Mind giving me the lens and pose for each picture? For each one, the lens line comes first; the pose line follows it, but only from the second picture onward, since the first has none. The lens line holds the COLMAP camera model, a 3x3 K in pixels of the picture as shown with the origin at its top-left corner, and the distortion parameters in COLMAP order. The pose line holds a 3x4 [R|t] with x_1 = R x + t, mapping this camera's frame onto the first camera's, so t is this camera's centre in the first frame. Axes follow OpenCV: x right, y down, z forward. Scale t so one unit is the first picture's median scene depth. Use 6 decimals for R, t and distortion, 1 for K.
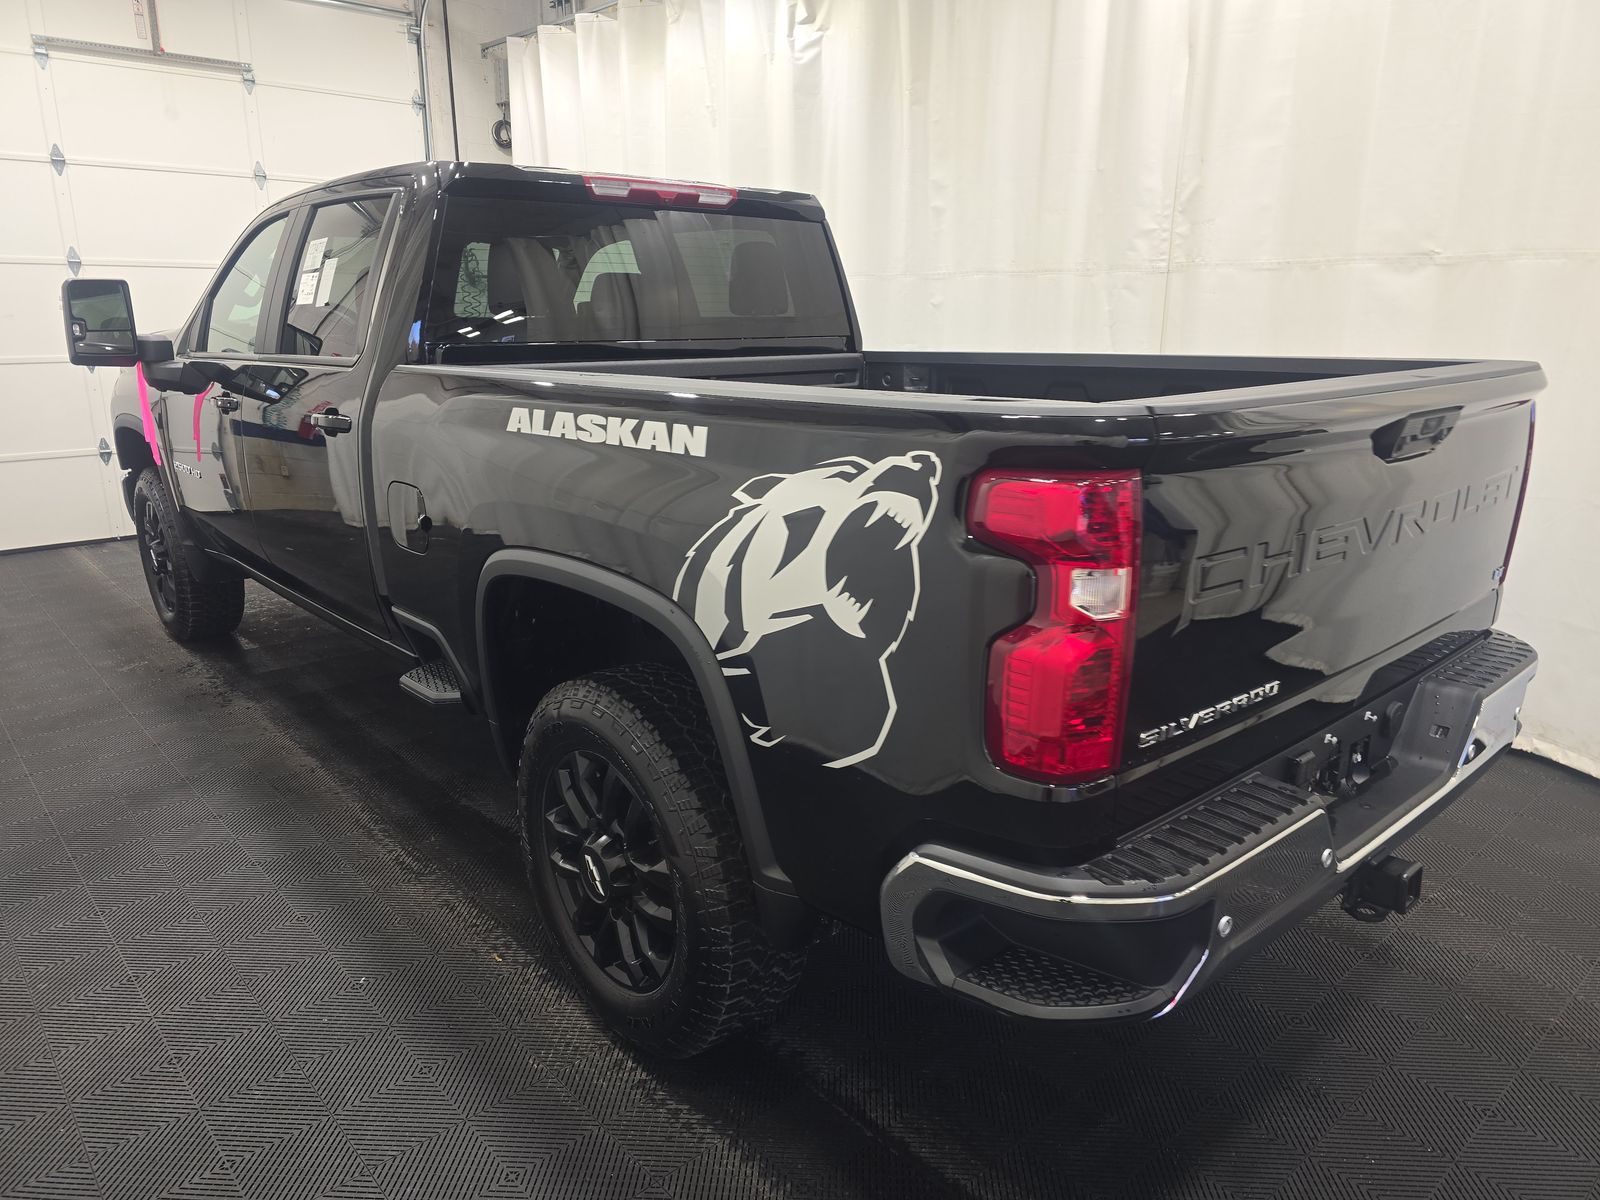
lens RADIAL K [[1091.0, 0, 806.4], [0, 1091.0, 605.4], [0, 0, 1]] dist [0.072237, -0.057706]
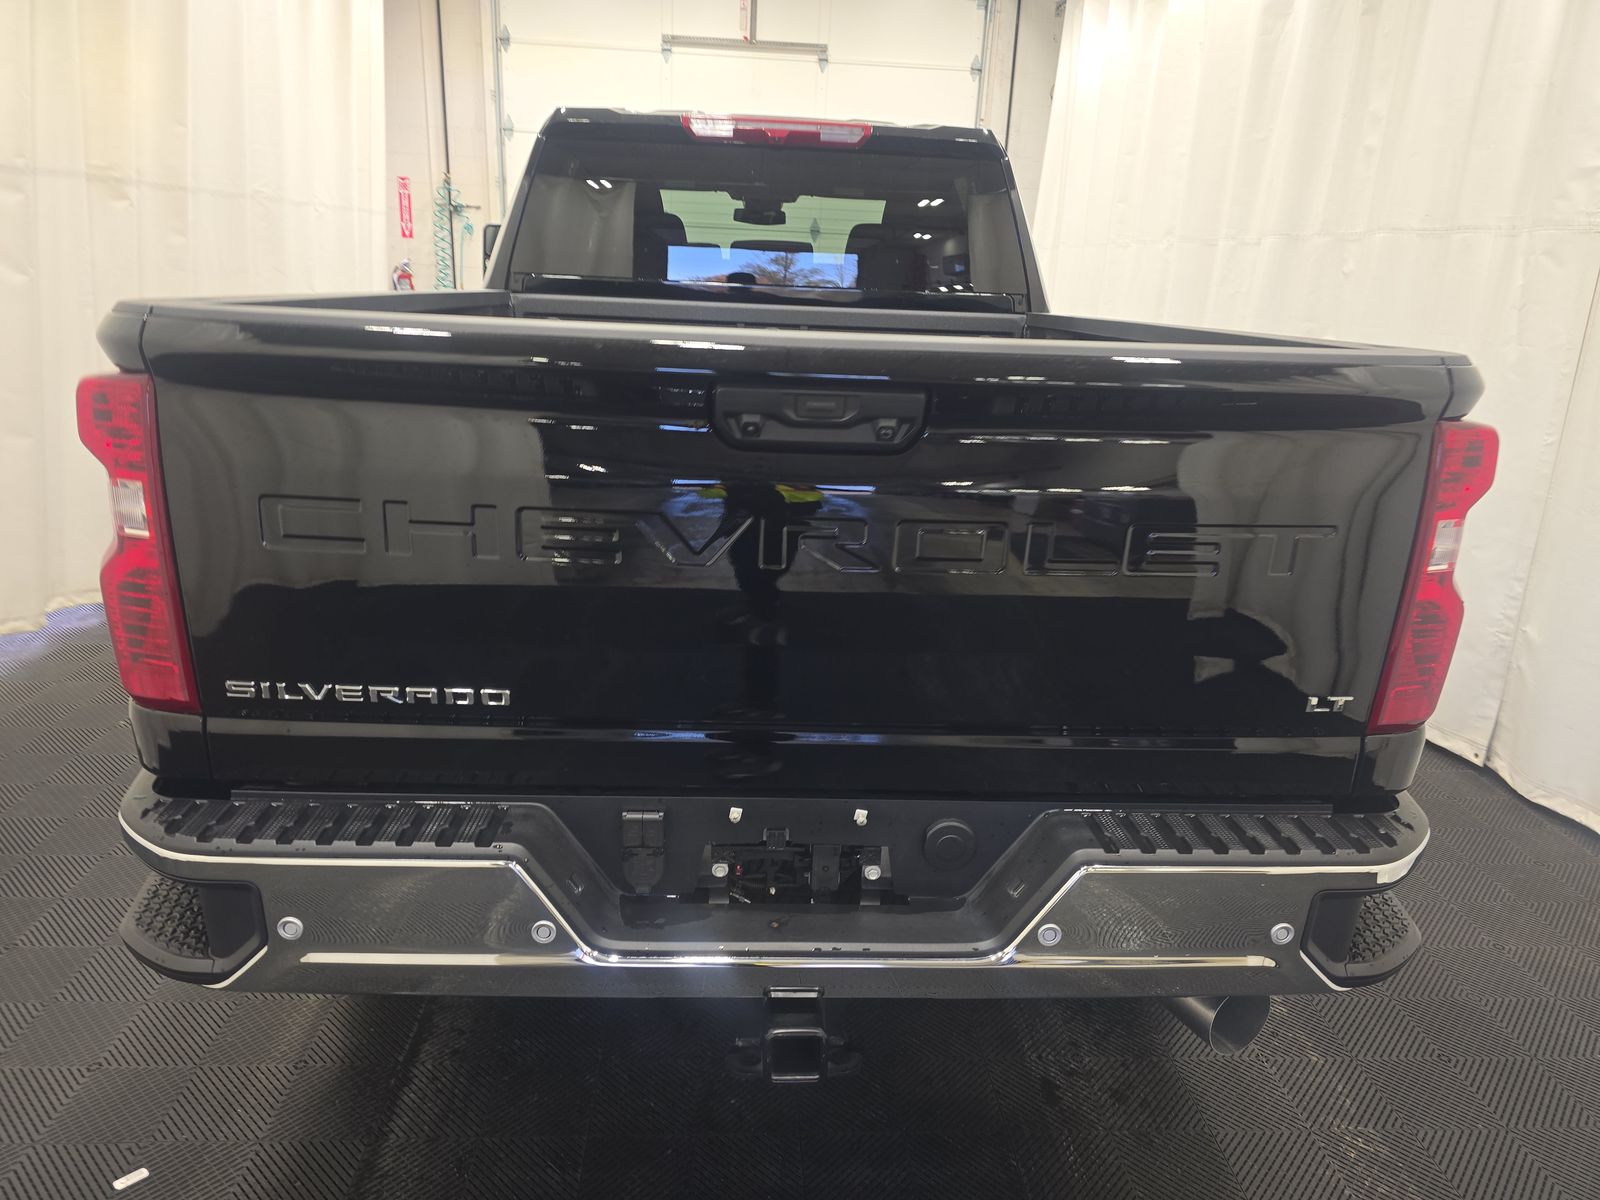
lens RADIAL K [[1091.0, 0, 806.4], [0, 1091.0, 605.4], [0, 0, 1]] dist [0.072237, -0.057706]
pose [[0.773366, 0.218174, -0.595236, 0.347318], [-0.207757, 0.974288, 0.087178, -0.035148], [0.598951, 0.056244, 0.798808, 0.161339]]
